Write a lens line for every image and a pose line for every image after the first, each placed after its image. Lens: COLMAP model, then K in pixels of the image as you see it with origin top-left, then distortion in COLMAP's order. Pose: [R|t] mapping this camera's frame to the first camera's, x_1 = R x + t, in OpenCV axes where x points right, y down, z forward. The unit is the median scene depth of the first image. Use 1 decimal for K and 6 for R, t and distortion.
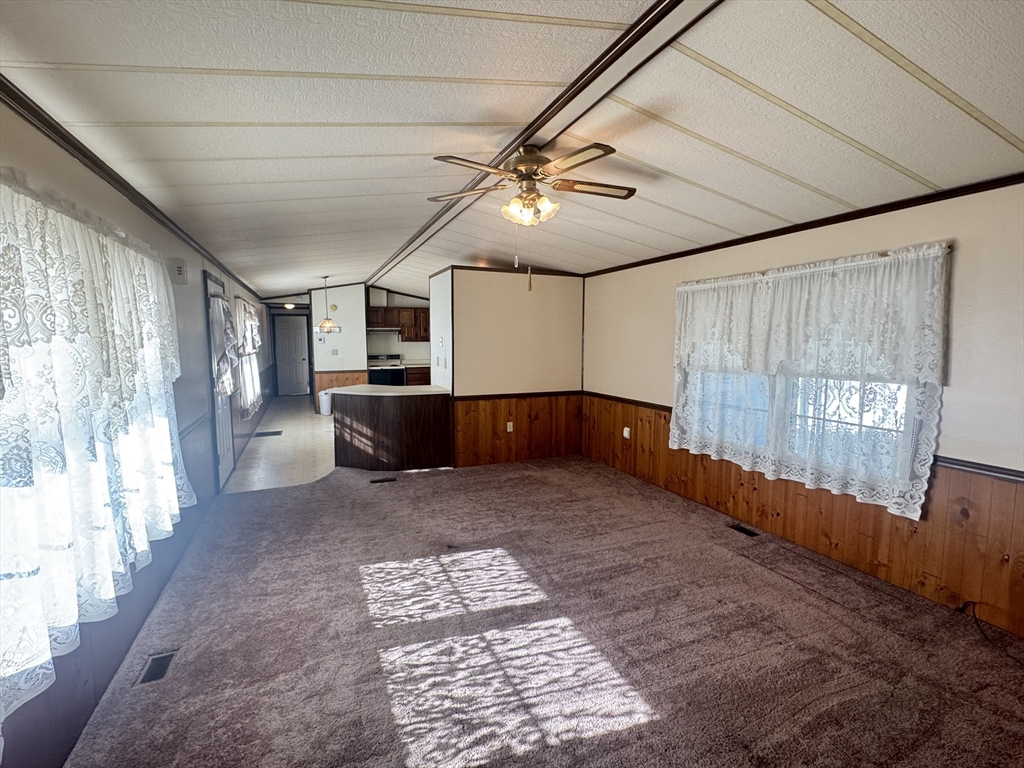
lens RADIAL K [[475.0, 0, 512.0], [0, 475.0, 384.0], [0, 0, 1]] dist [0.001244, 0.000133]
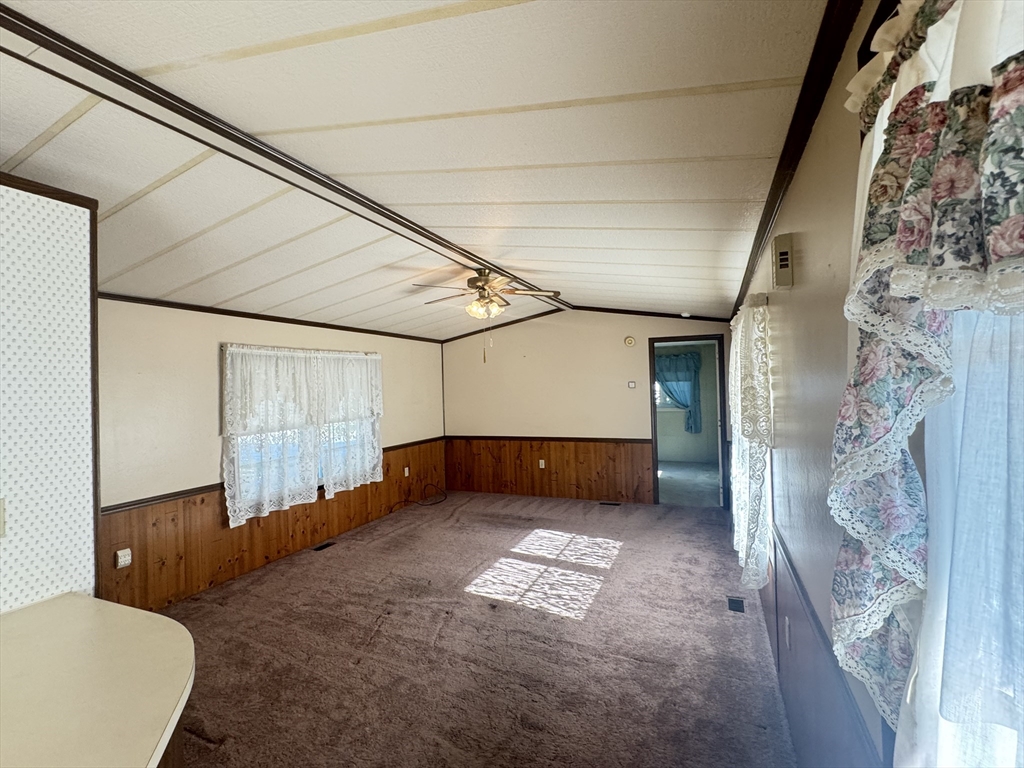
lens RADIAL K [[475.0, 0, 512.0], [0, 475.0, 384.0], [0, 0, 1]] dist [0.001244, 0.000133]
pose [[-0.692839, 0.025479, 0.720642, -1.073090], [0.102407, 0.992723, 0.063358, -0.212300], [-0.713783, 0.117696, -0.690407, 1.956286]]
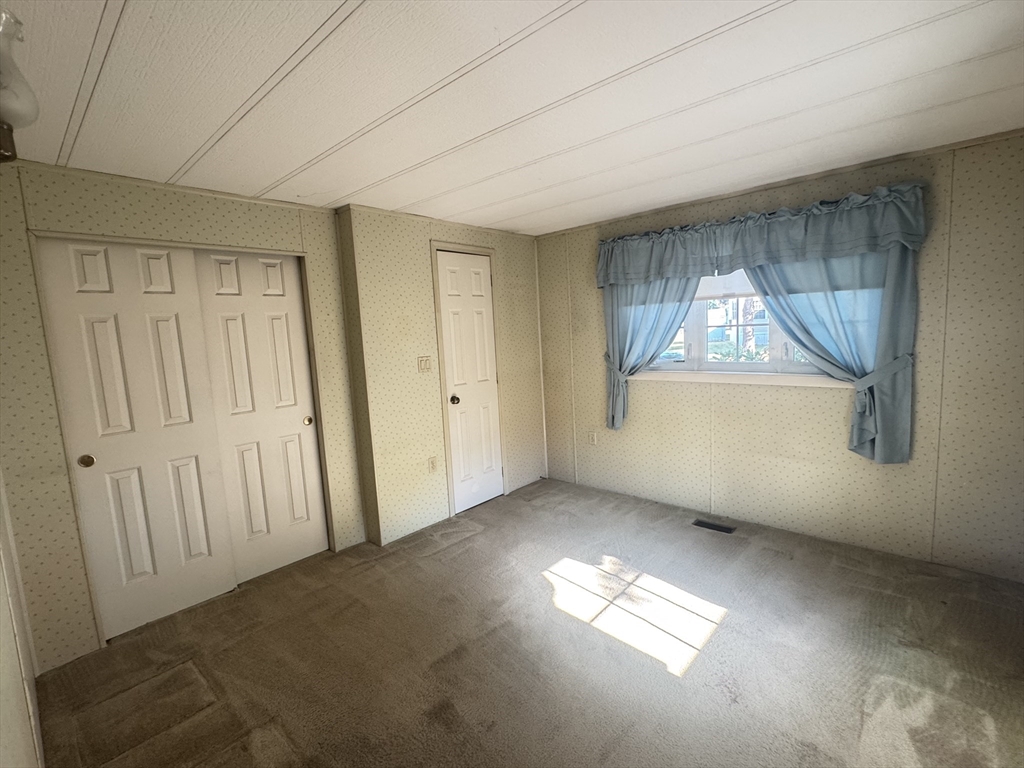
lens RADIAL K [[475.0, 0, 512.0], [0, 475.0, 384.0], [0, 0, 1]] dist [0.001244, 0.000133]
pose [[-0.403670, -0.087661, 0.910696, -0.763401], [0.144704, 0.976753, 0.158160, -0.130344], [-0.903389, 0.195626, -0.381600, 1.260406]]
